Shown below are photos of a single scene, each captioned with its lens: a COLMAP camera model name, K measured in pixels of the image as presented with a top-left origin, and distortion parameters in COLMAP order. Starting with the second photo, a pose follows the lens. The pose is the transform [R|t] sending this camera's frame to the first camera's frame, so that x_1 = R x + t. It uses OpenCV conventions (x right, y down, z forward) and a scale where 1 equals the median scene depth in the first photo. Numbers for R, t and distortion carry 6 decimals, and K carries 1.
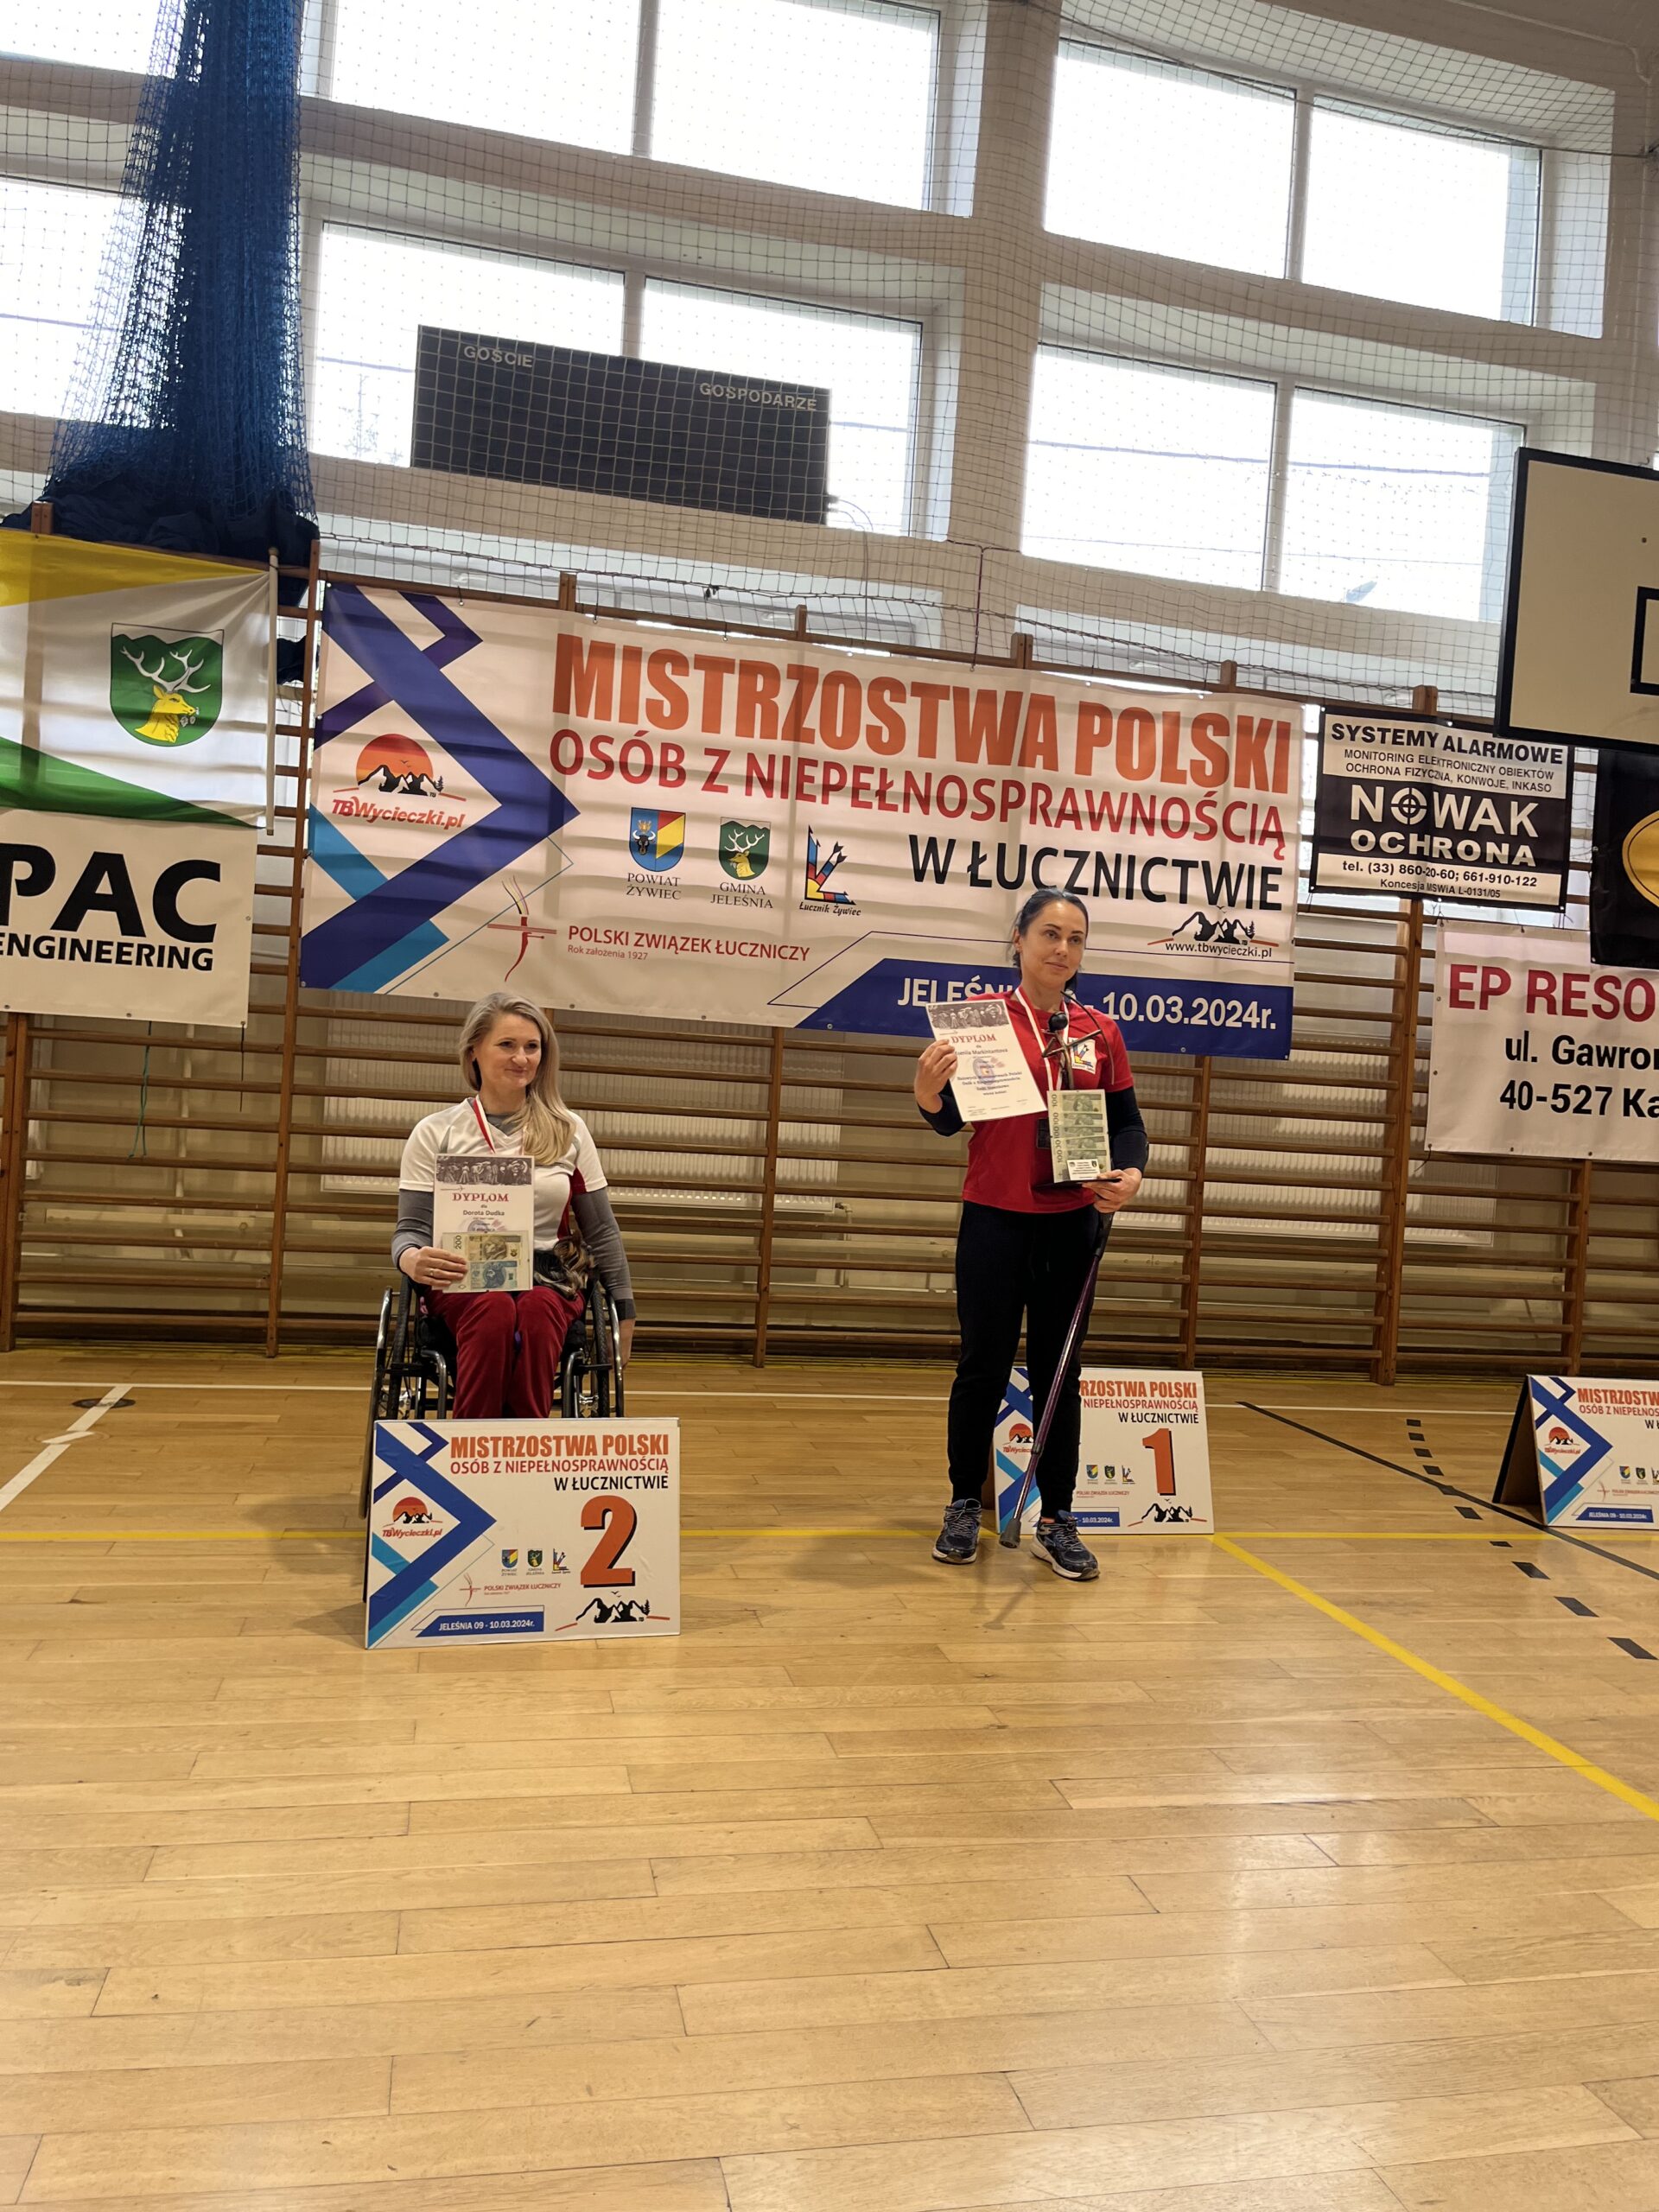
lens RADIAL K [[1681.4, 0, 853.5], [0, 1681.4, 1125.4], [0, 0, 1]] dist [0.057454, -0.065253]
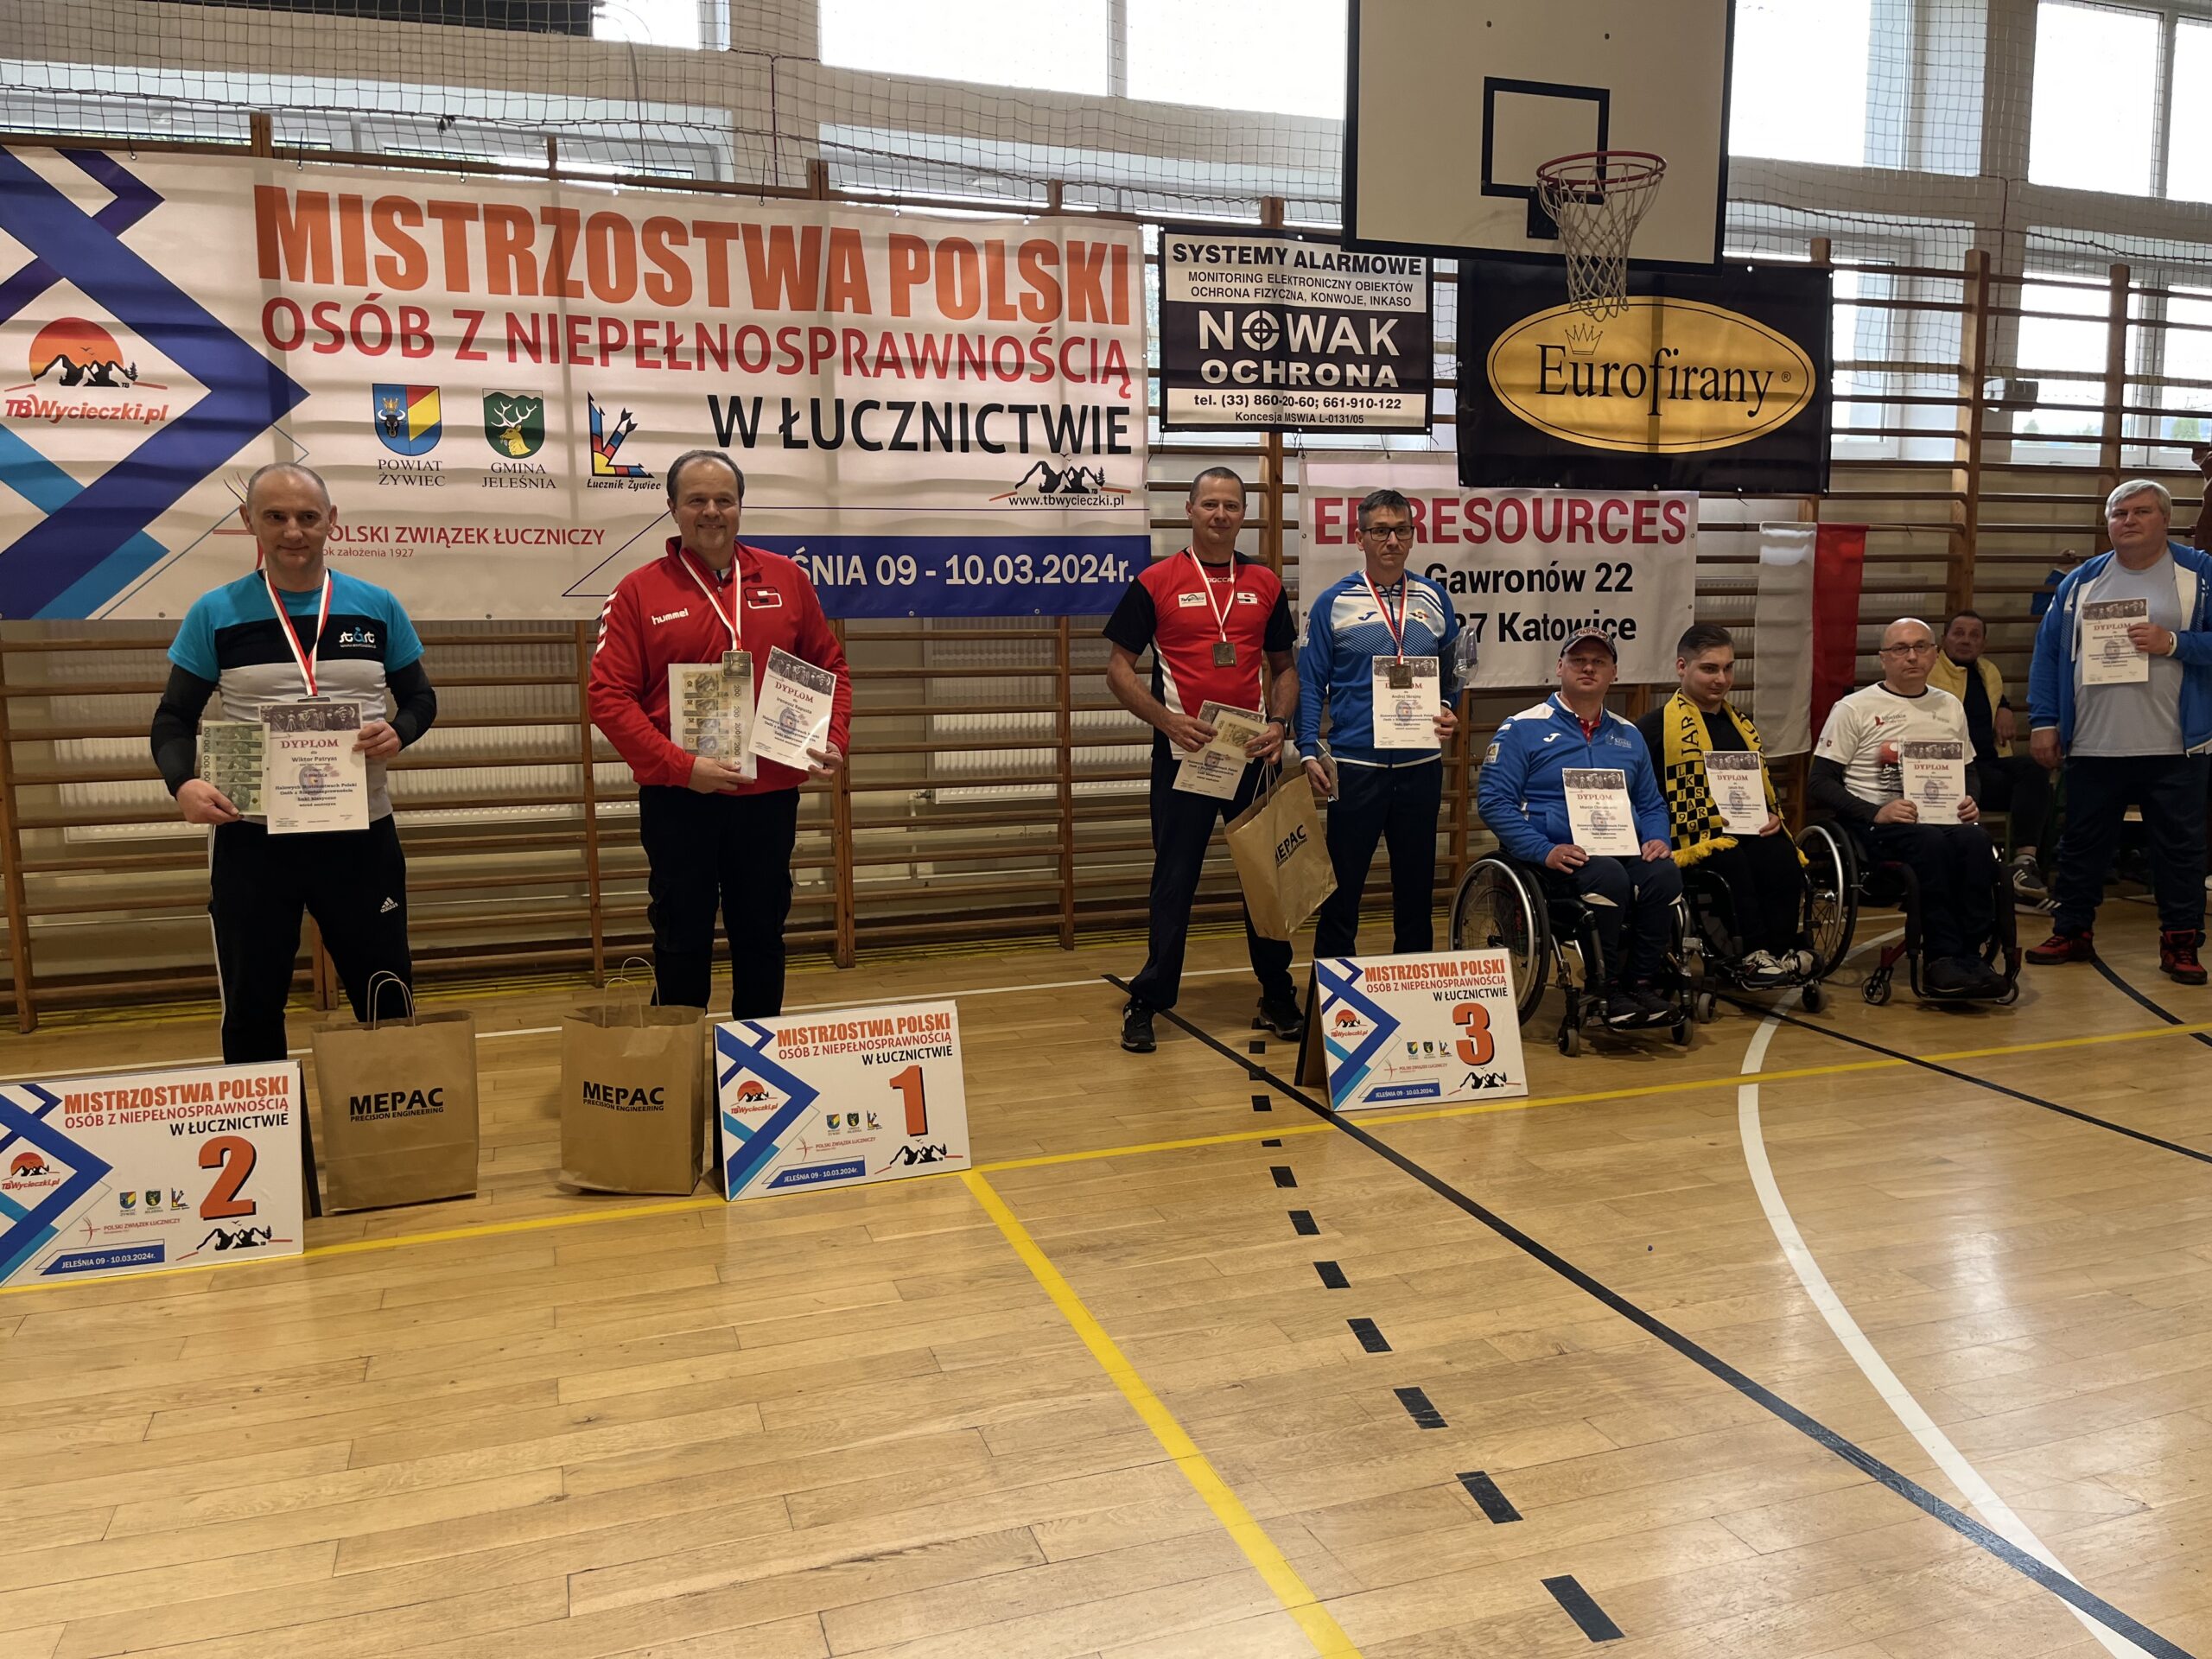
lens RADIAL K [[1681.4, 0, 1119.1], [0, 1681.4, 835.8], [0, 0, 1]] dist [0.057454, -0.065253]
pose [[0.991661, -0.082788, 0.098763, 0.142090], [0.069439, 0.988856, 0.131688, -0.042415], [-0.108565, -0.123731, 0.986359, 0.047546]]
